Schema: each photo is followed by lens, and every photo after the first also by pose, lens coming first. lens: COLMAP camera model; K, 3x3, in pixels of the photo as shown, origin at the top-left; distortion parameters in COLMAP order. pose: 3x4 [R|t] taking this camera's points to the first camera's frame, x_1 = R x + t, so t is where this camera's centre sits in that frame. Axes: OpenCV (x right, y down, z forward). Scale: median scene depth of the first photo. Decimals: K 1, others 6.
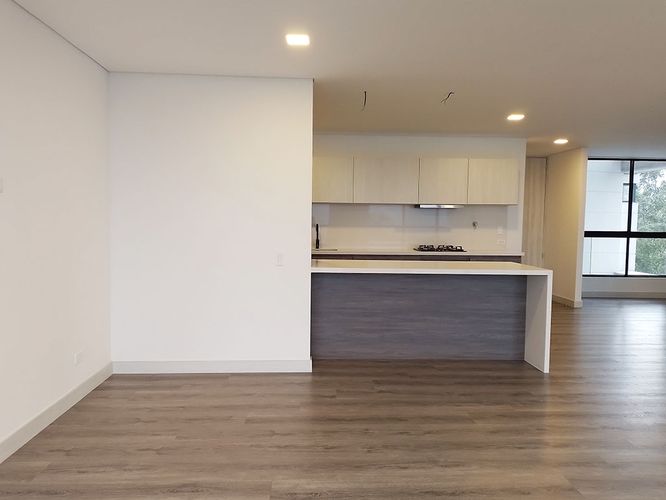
lens RADIAL K [[511.3, 0, 327.1], [0, 511.3, 254.6], [0, 0, 1]] dist [0.077684, -0.079356]
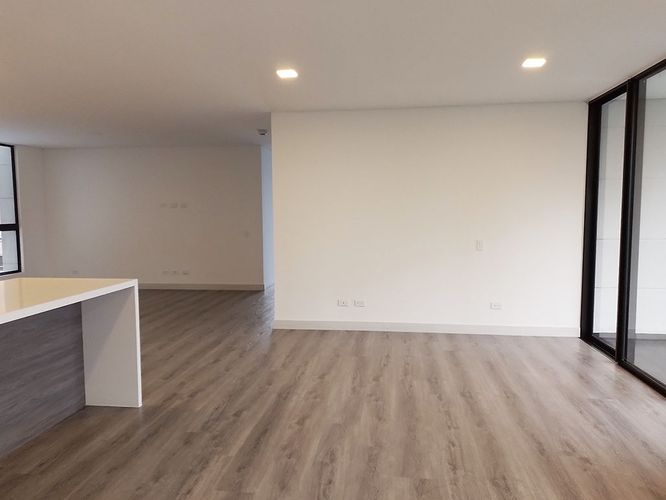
lens RADIAL K [[511.3, 0, 337.5], [0, 511.3, 253.1], [0, 0, 1]] dist [0.077684, -0.079356]
pose [[0.158200, -0.097611, 0.982571, -0.203639], [0.073473, 0.993507, 0.086868, -0.038287], [-0.984670, 0.058450, 0.164344, 0.379378]]
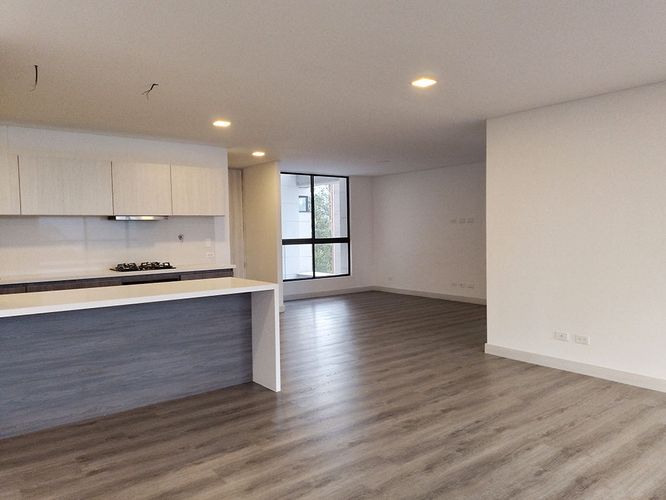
lens RADIAL K [[511.3, 0, 340.4], [0, 511.3, 244.2], [0, 0, 1]] dist [0.077684, -0.079356]
pose [[0.817497, -0.046638, 0.574042, -0.009803], [0.069747, 0.997397, -0.018293, -0.012210], [-0.571695, 0.054992, 0.818621, 0.102646]]
